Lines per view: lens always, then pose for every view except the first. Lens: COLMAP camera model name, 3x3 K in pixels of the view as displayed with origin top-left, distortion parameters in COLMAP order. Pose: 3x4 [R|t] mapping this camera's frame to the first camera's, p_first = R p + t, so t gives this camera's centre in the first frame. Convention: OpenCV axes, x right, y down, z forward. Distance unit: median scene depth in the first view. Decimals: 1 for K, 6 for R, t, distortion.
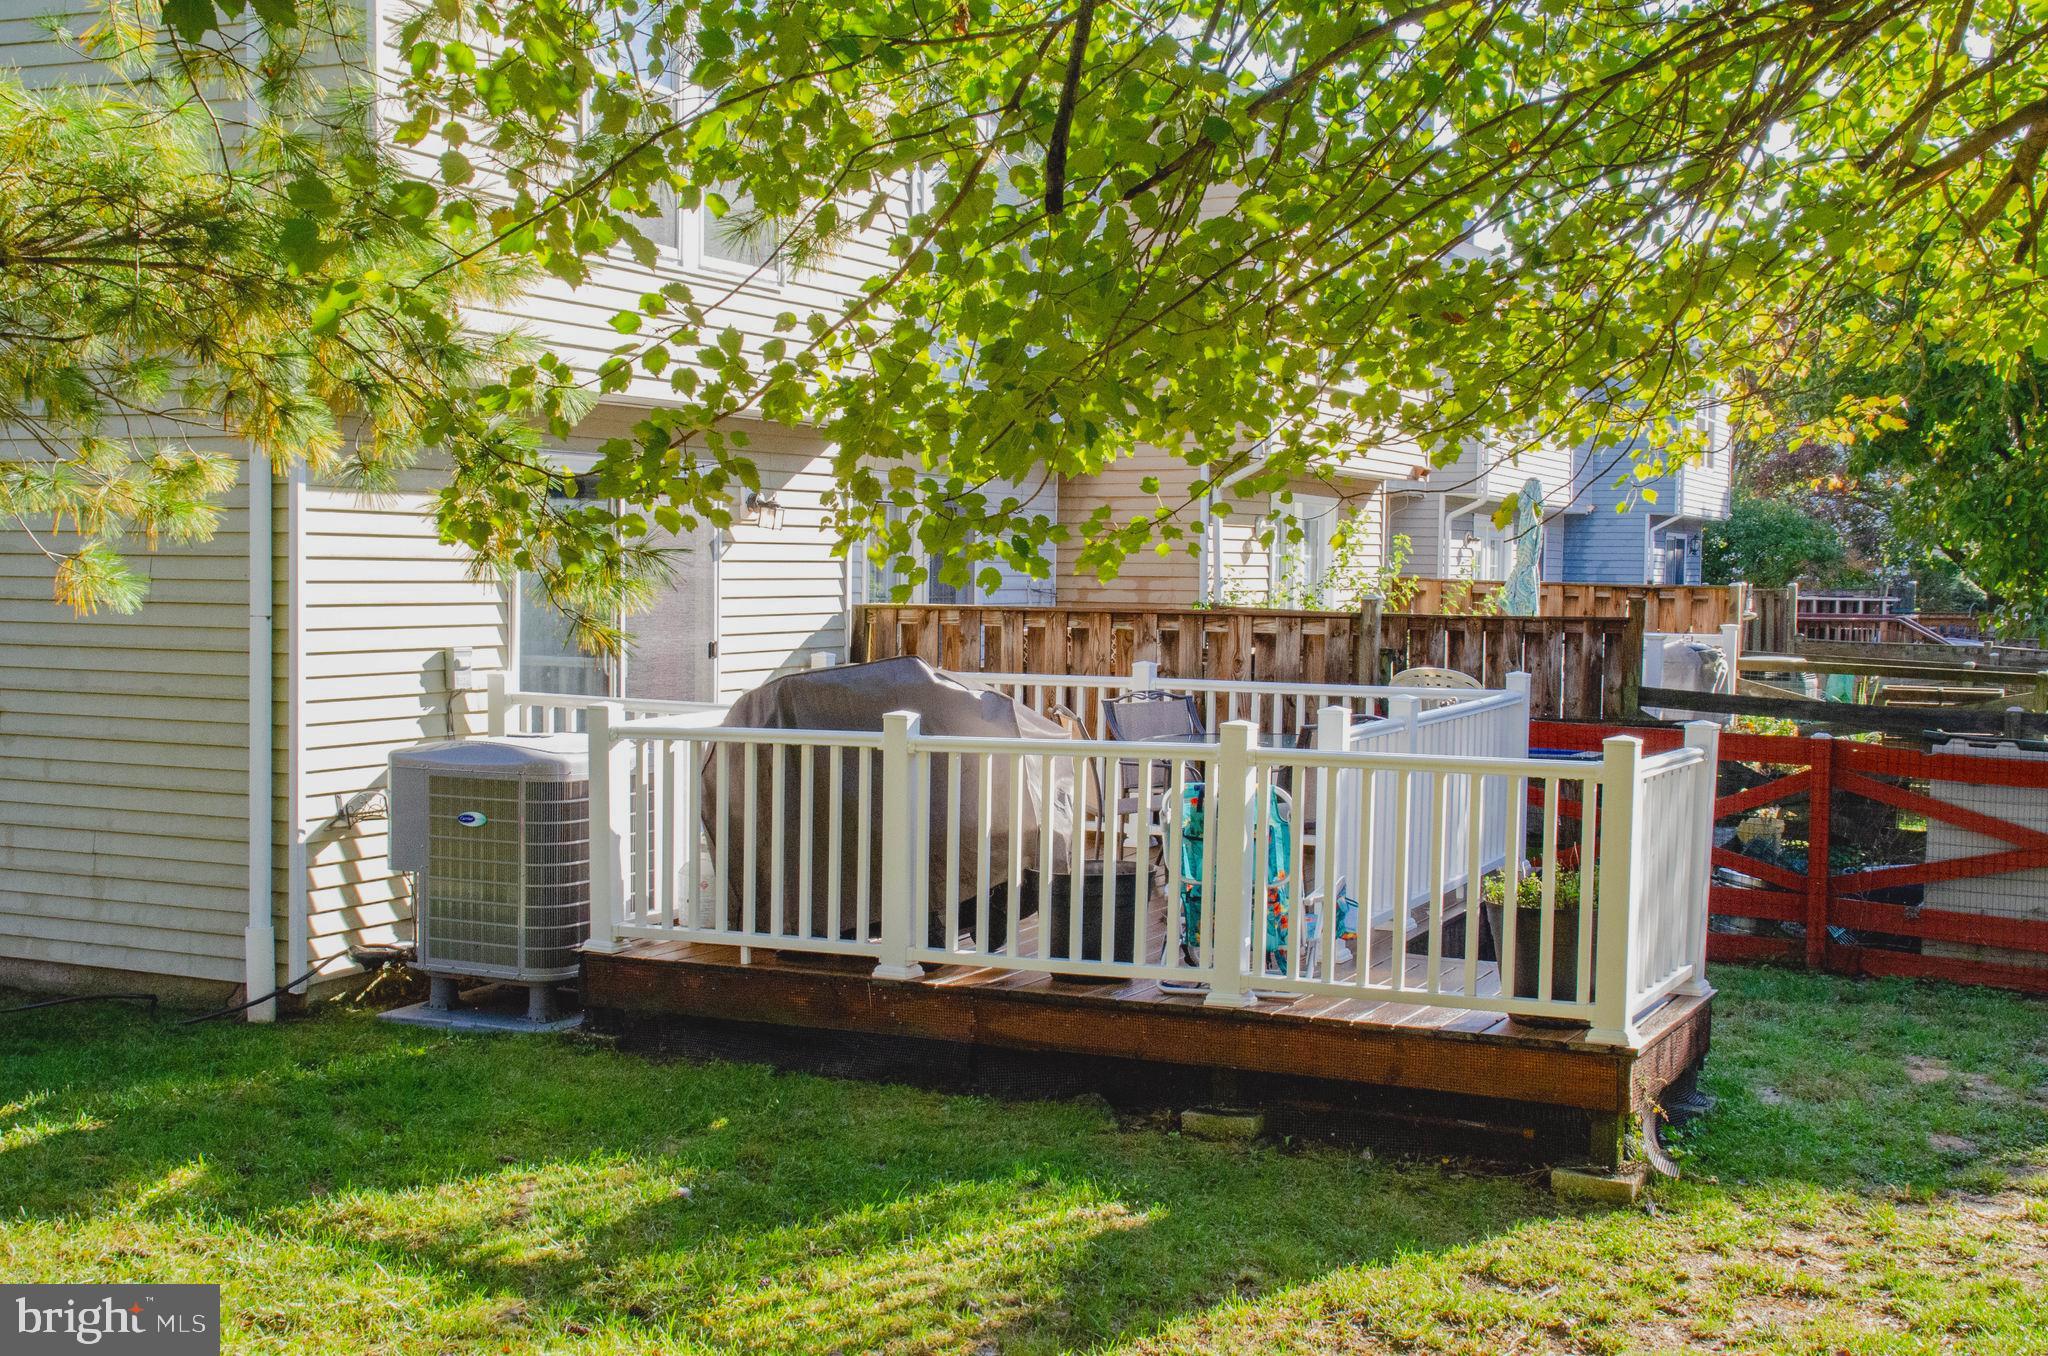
lens RADIAL K [[2378.2, 0, 993.9], [0, 2378.2, 656.5], [0, 0, 1]] dist [-0.074487, 0.394086]
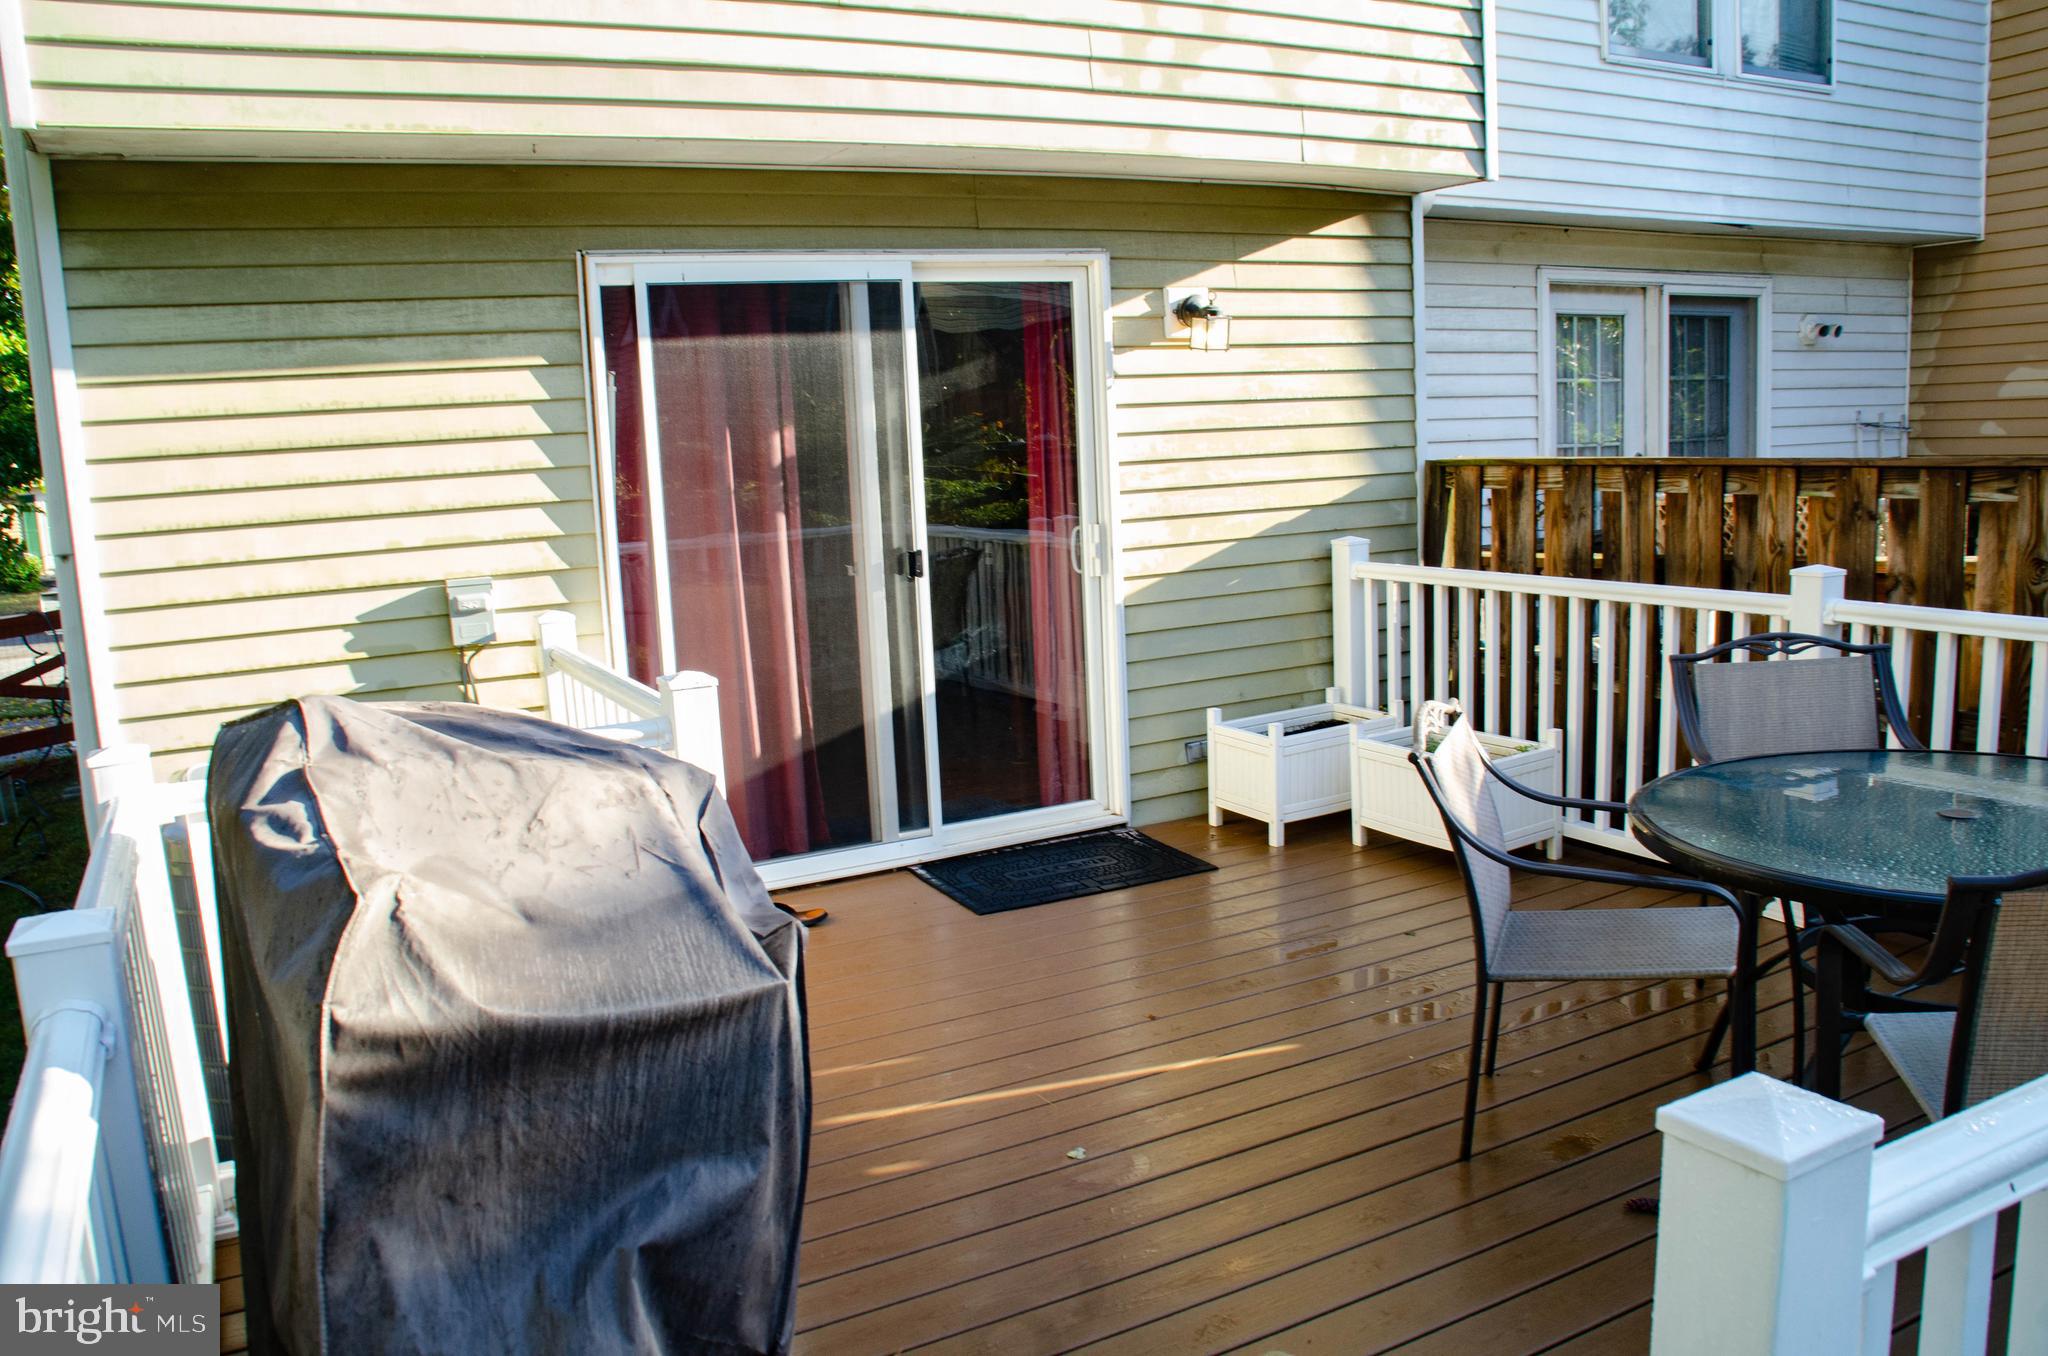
lens RADIAL K [[1588.8, 0, 1024.0], [0, 1588.8, 678.0], [0, 0, 1]] dist [-0.176152, 0.130855]
pose [[0.802867, 0.042875, -0.594614, 0.079474], [0.033162, 0.992654, 0.116353, -0.011550], [0.595235, -0.113134, 0.795548, 0.418644]]
